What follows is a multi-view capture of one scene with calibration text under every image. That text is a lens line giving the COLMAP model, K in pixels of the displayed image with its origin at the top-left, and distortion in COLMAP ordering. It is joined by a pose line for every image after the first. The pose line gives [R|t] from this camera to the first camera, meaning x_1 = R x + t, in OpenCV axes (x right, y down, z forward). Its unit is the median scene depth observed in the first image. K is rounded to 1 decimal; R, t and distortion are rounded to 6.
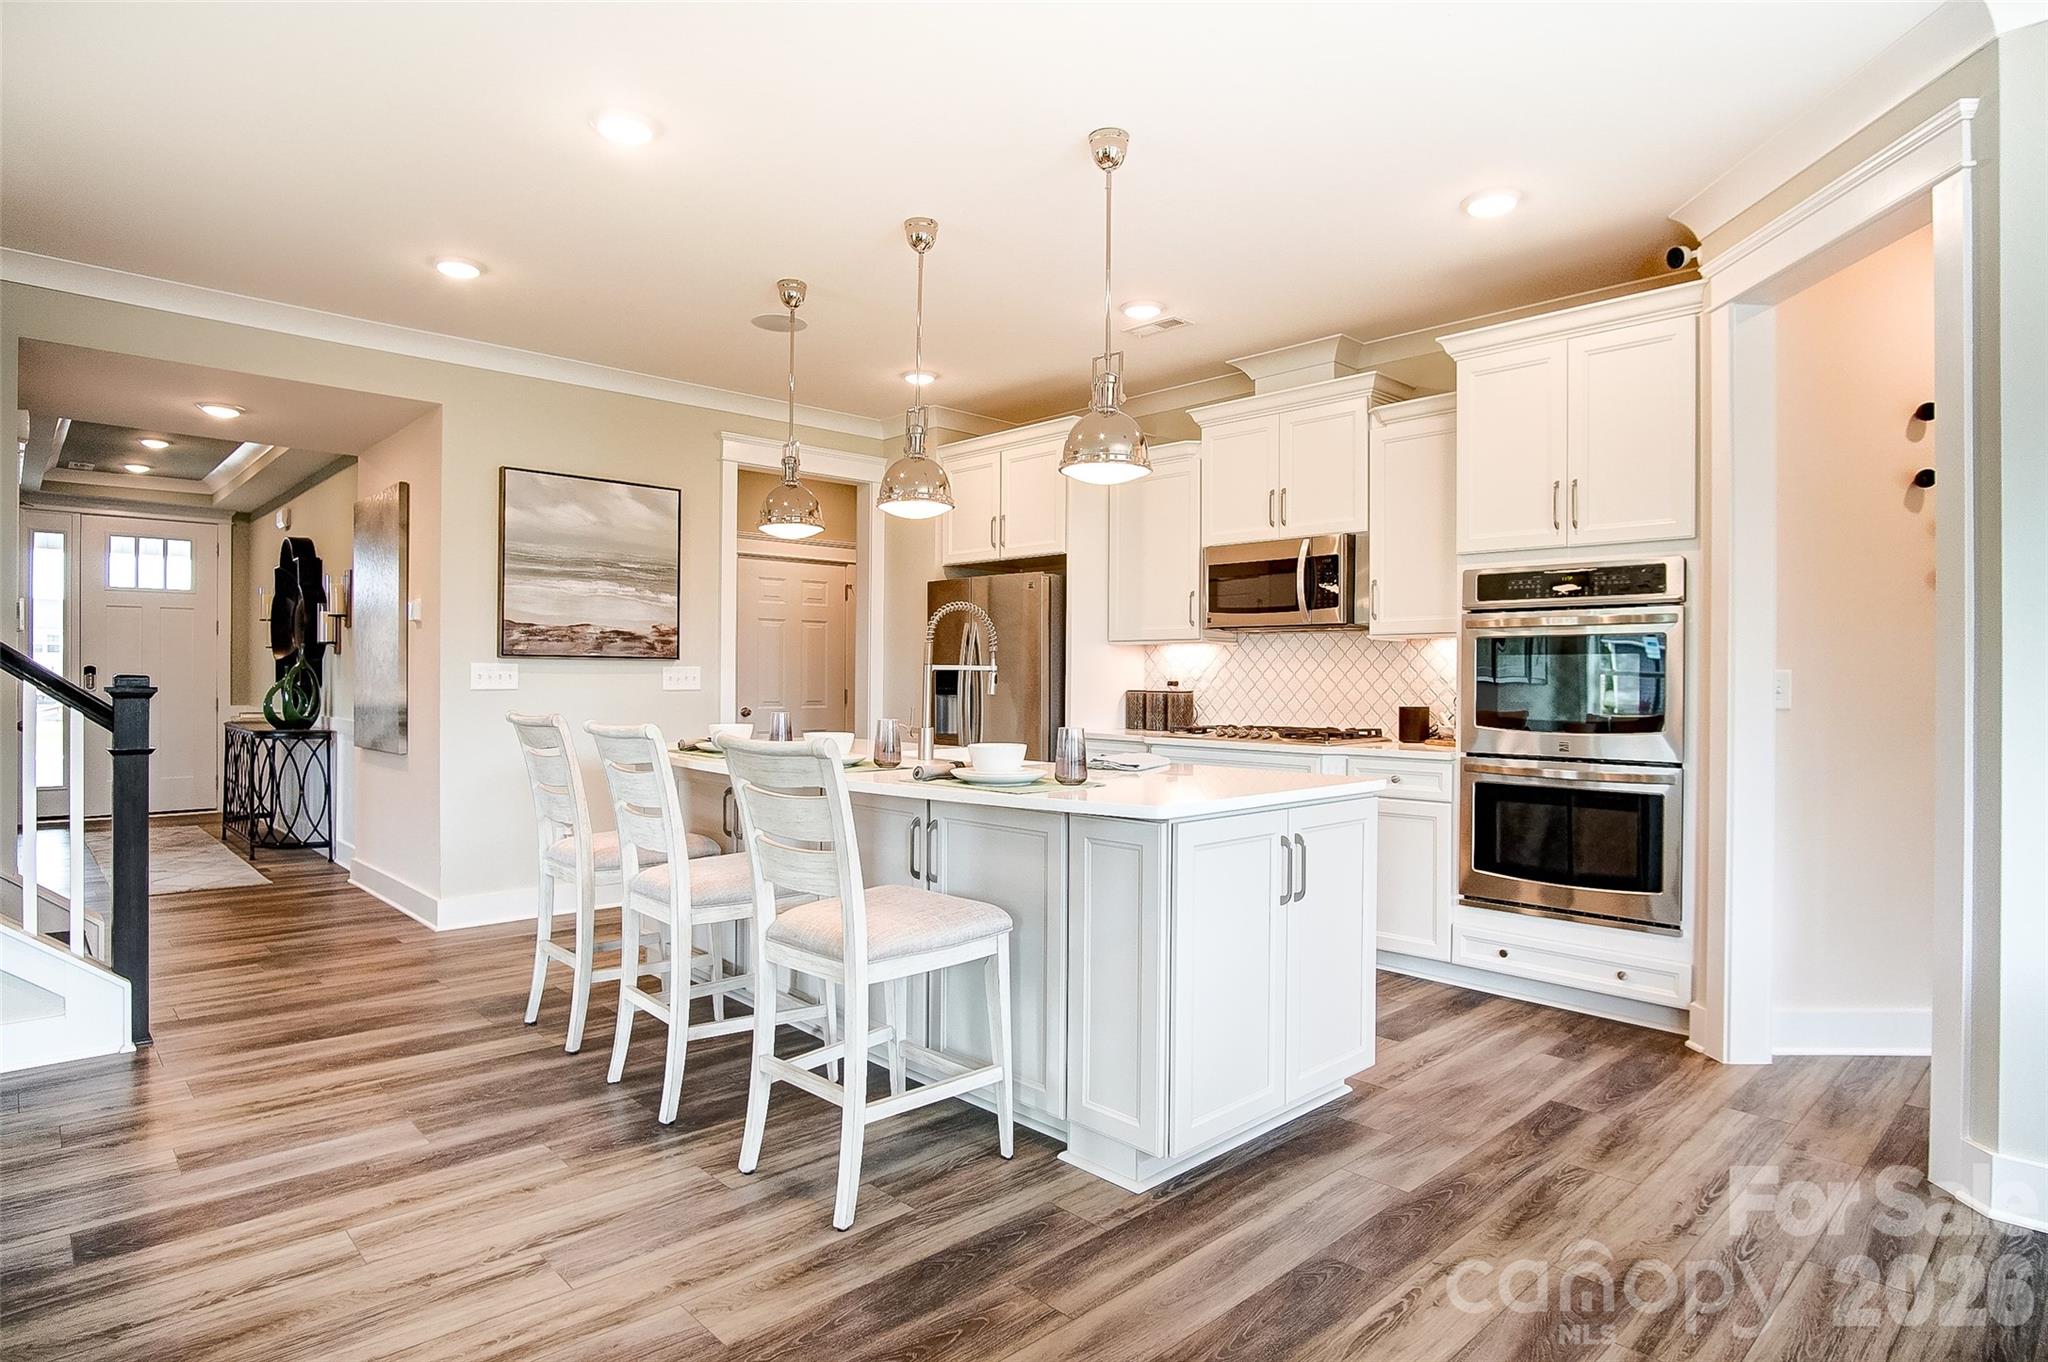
lens RADIAL K [[1079.9, 0, 1034.2], [0, 1079.9, 684.4], [0, 0, 1]] dist [-0.029029, 0.000738]
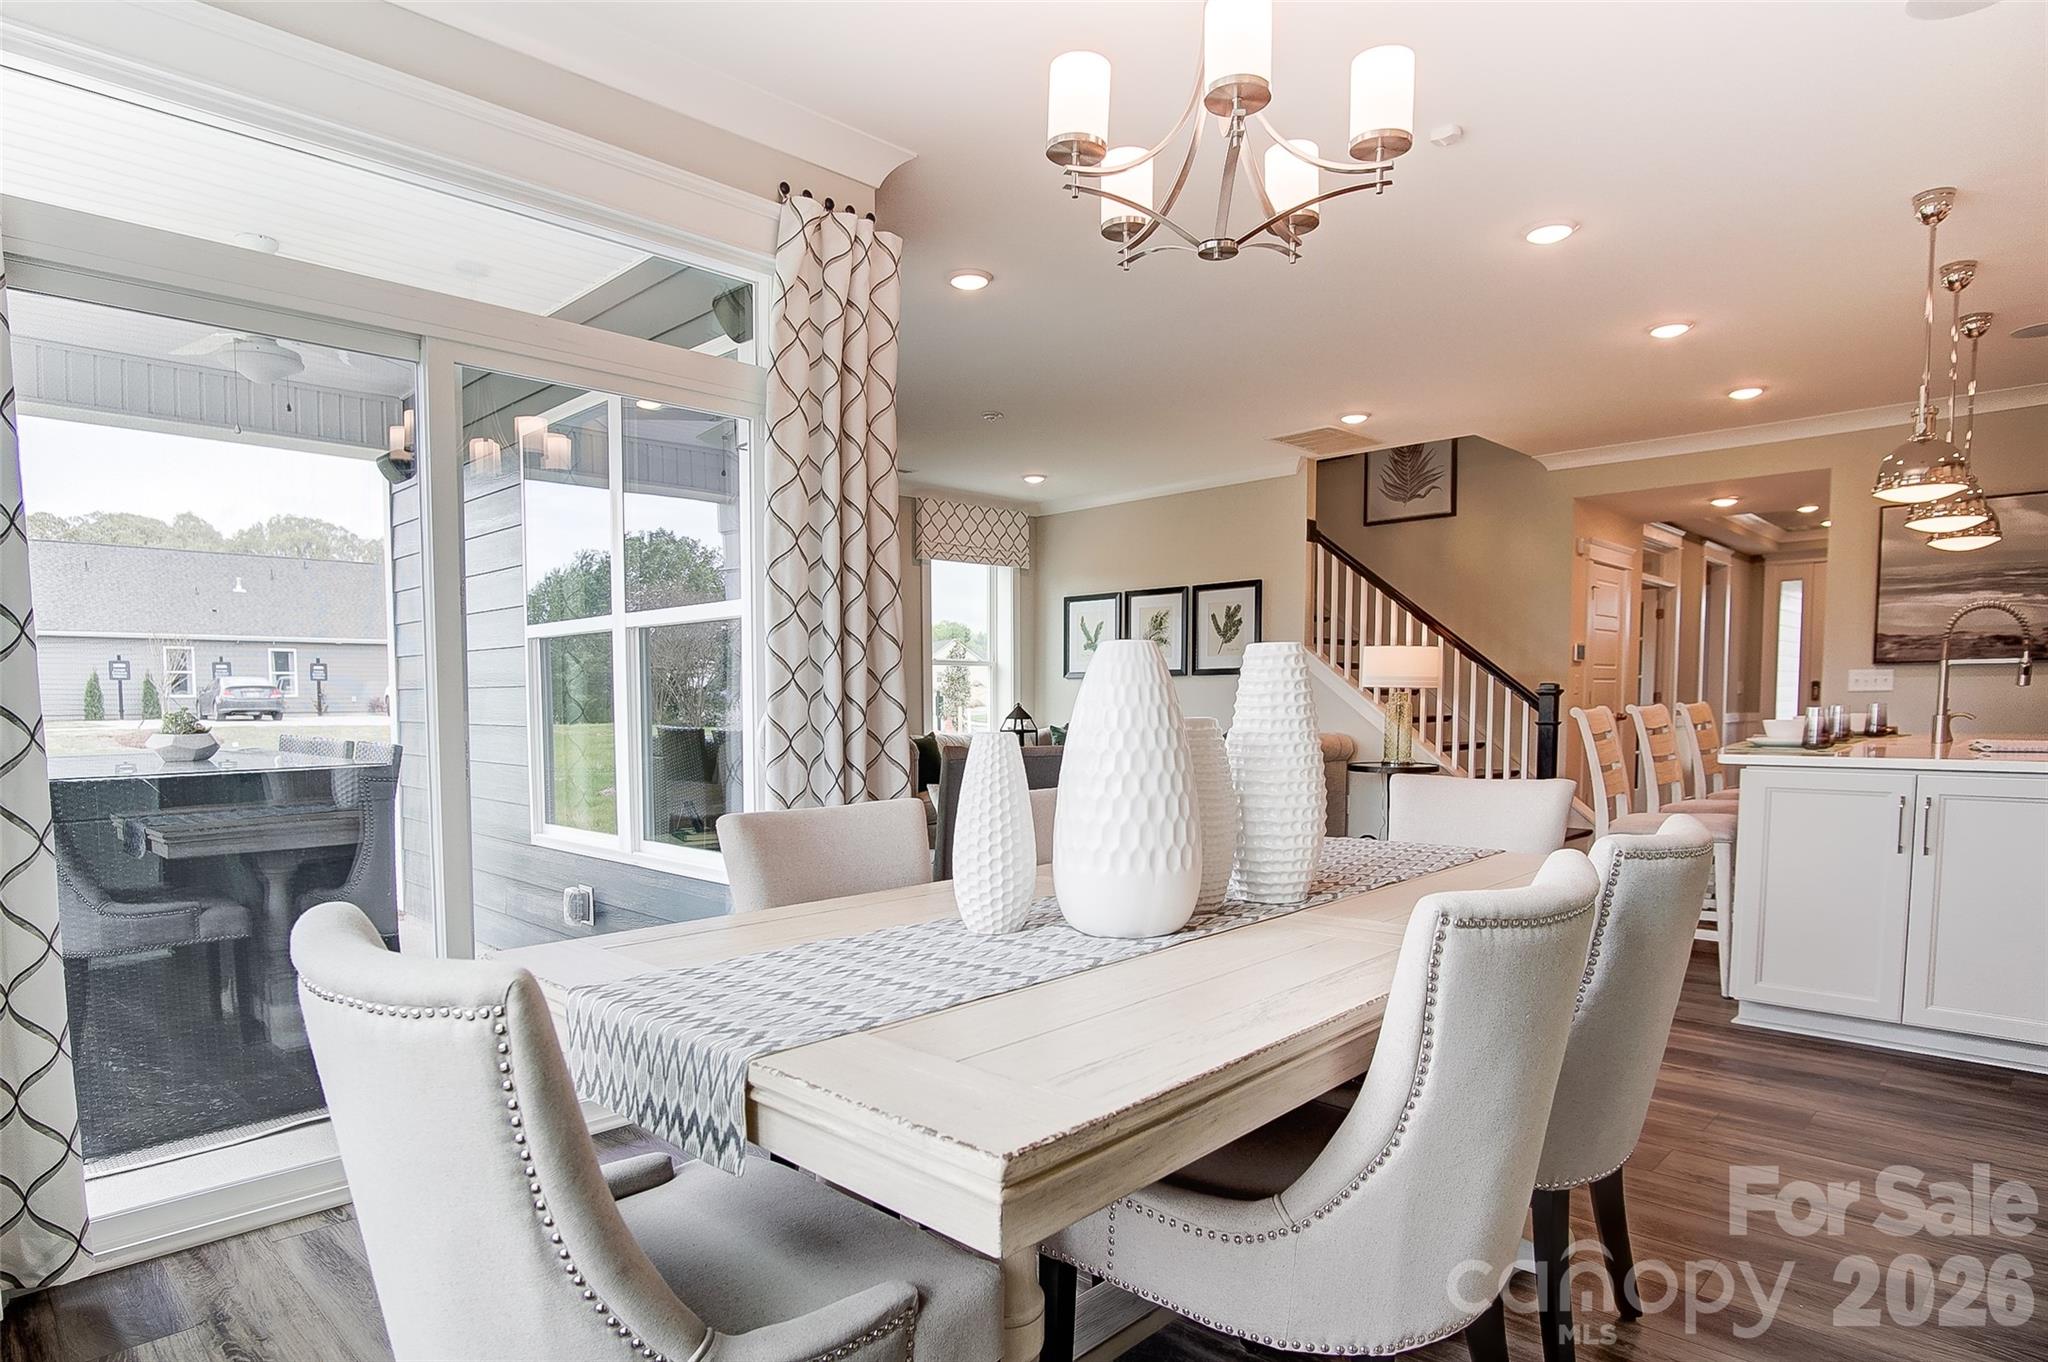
lens RADIAL K [[1113.9, 0, 1023.3], [0, 1113.9, 763.5], [0, 0, 1]] dist [0.000516, 0.000746]
pose [[0.025336, 0.053505, -0.998246, 0.816423], [-0.001579, 0.998568, 0.053483, 0.022639], [0.999678, 0.000221, 0.025384, -0.002484]]
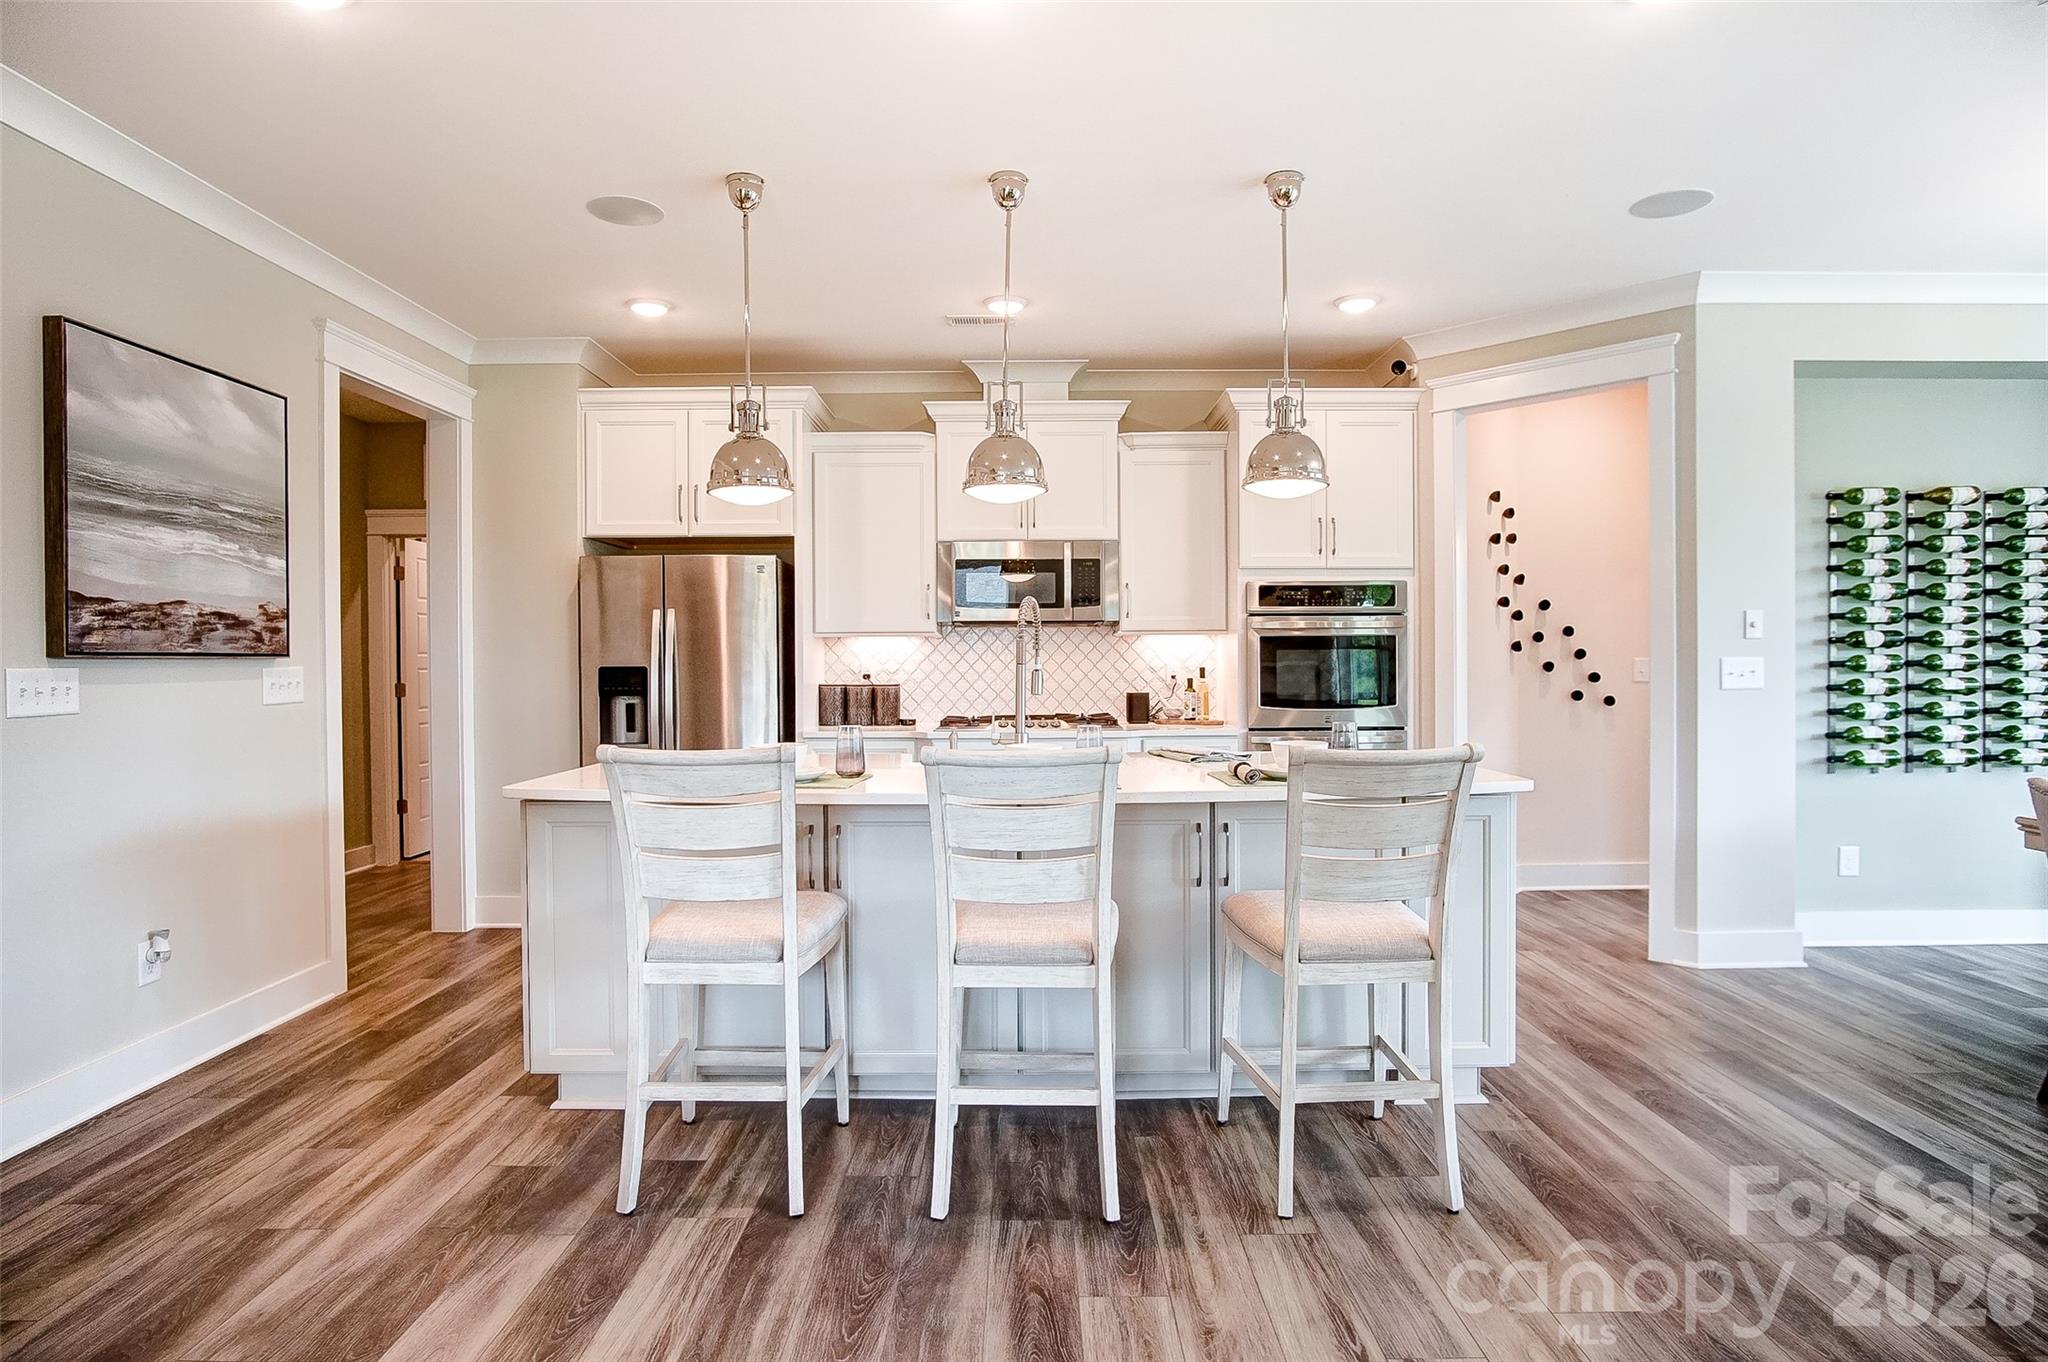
lens RADIAL K [[1097.3, 0, 967.7], [0, 1097.3, 674.8], [0, 0, 1]] dist [-0.027471, -0.000566]
pose [[0.702777, -0.021350, 0.711090, -0.612297], [0.015555, 0.999772, 0.014644, -0.018506], [-0.711240, 0.000770, 0.702949, 0.289549]]
